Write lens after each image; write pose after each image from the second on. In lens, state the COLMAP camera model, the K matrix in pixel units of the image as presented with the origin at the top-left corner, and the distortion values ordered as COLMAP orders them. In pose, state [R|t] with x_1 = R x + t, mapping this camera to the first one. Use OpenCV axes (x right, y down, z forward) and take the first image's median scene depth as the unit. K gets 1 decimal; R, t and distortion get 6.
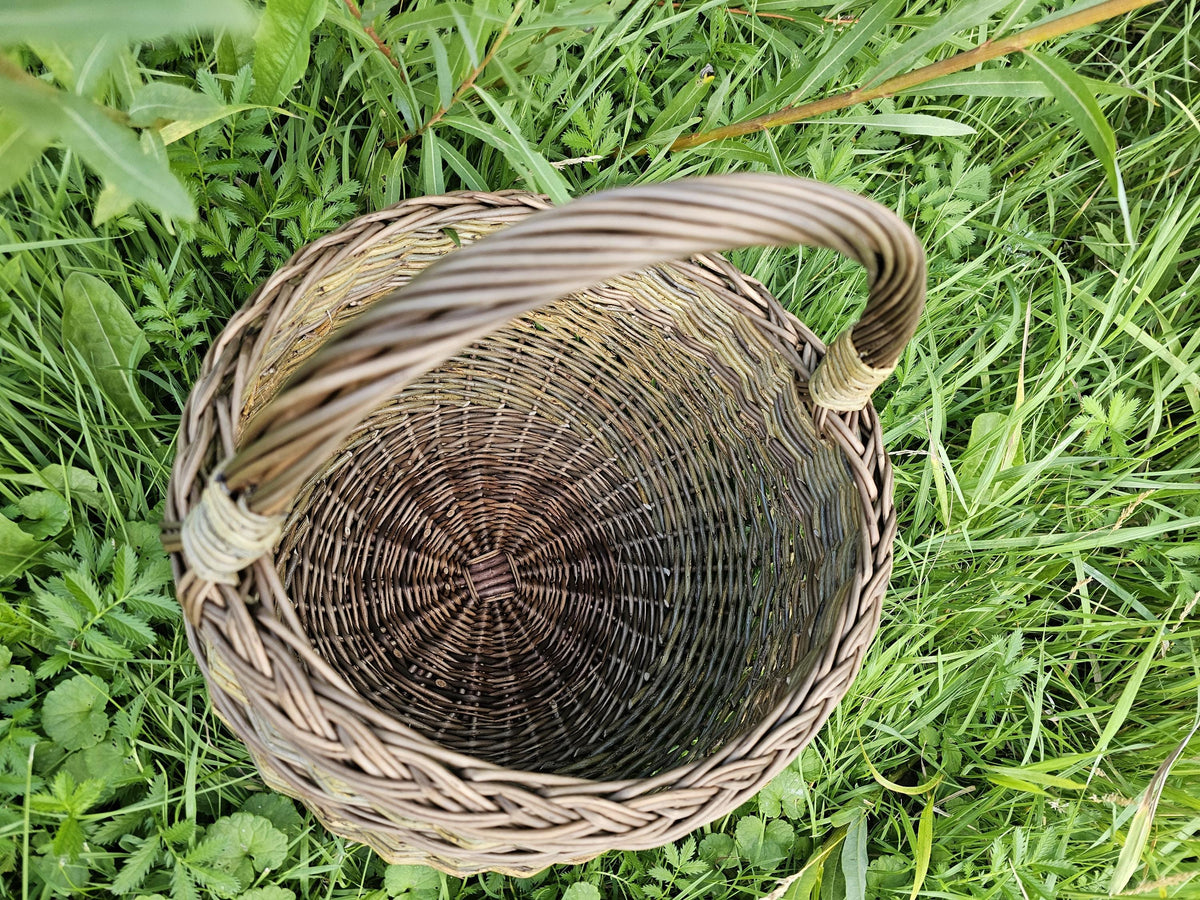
lens RADIAL K [[836.5, 0, 602.8], [0, 836.5, 487.4], [0, 0, 1]] dist [0.093325, -0.106590]
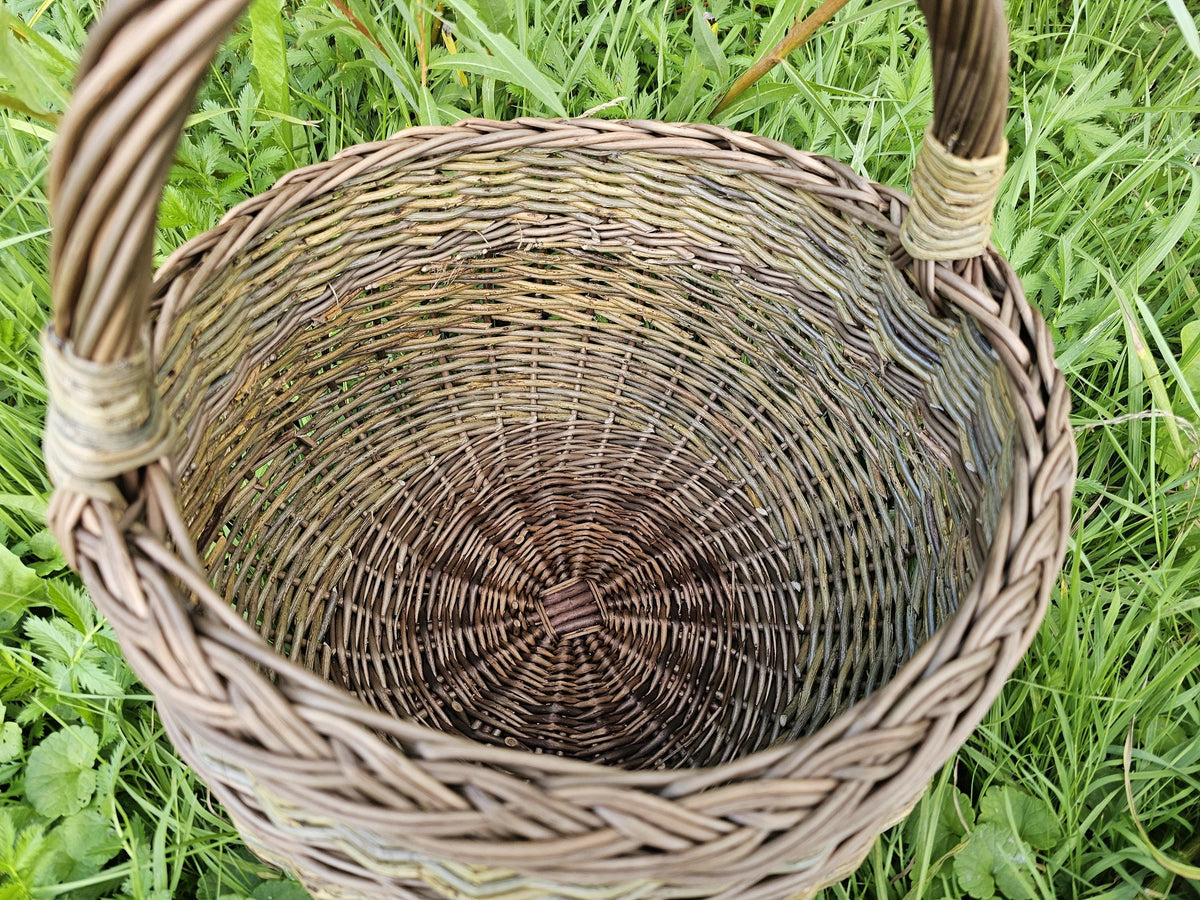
lens RADIAL K [[840.2, 0, 612.1], [0, 840.2, 469.9], [0, 0, 1]] dist [0.060213, -0.081895]
pose [[0.967029, -0.150264, -0.205609, 0.092670], [0.098000, 0.964771, -0.244157, 0.178564], [0.235054, 0.215958, 0.947688, 0.210239]]
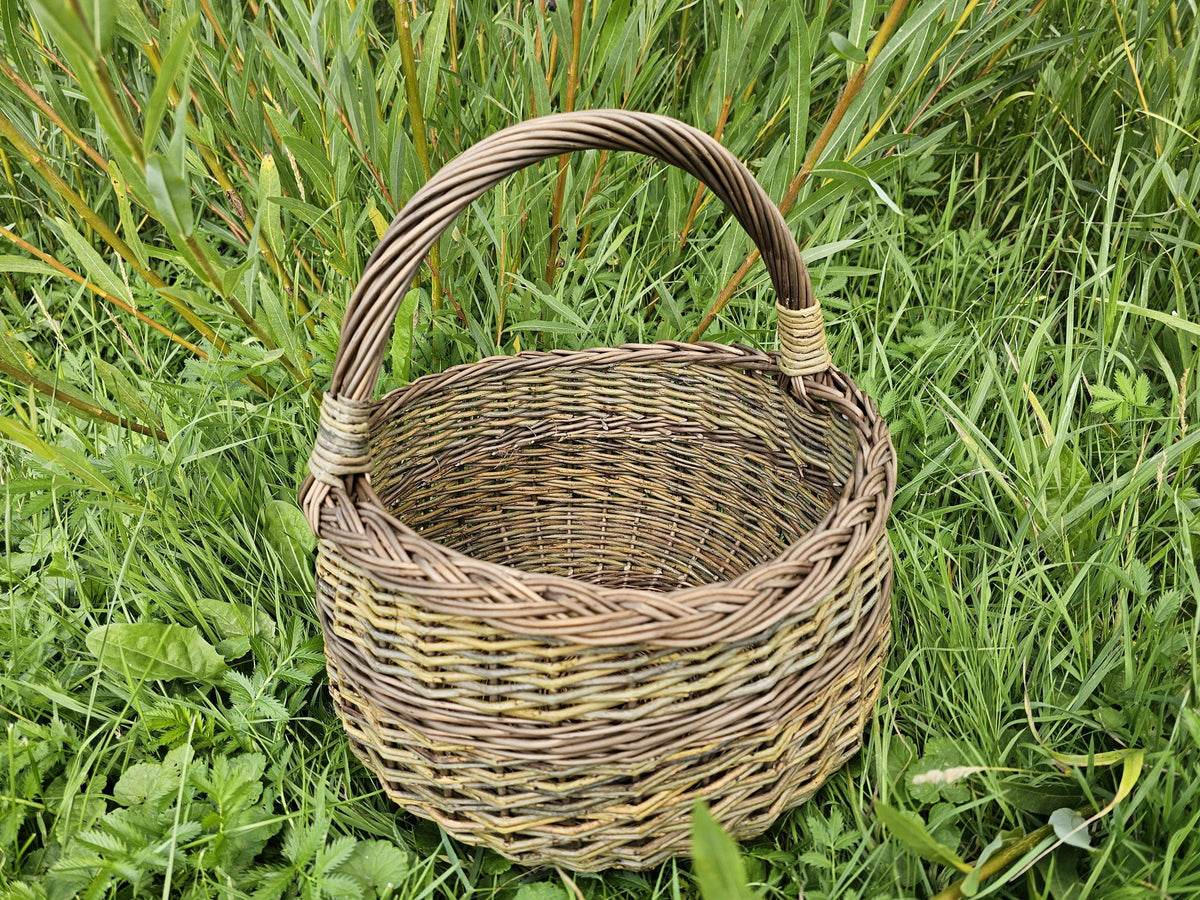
lens RADIAL K [[889.5, 0, 600.0], [0, 889.5, 450.0], [0, 0, 1]] dist [0.063912, -0.071169]
pose [[0.937613, -0.315801, -0.145435, 0.113189], [0.144174, 0.733796, -0.663896, 0.621420], [0.316378, 0.601510, 0.733547, 0.008290]]
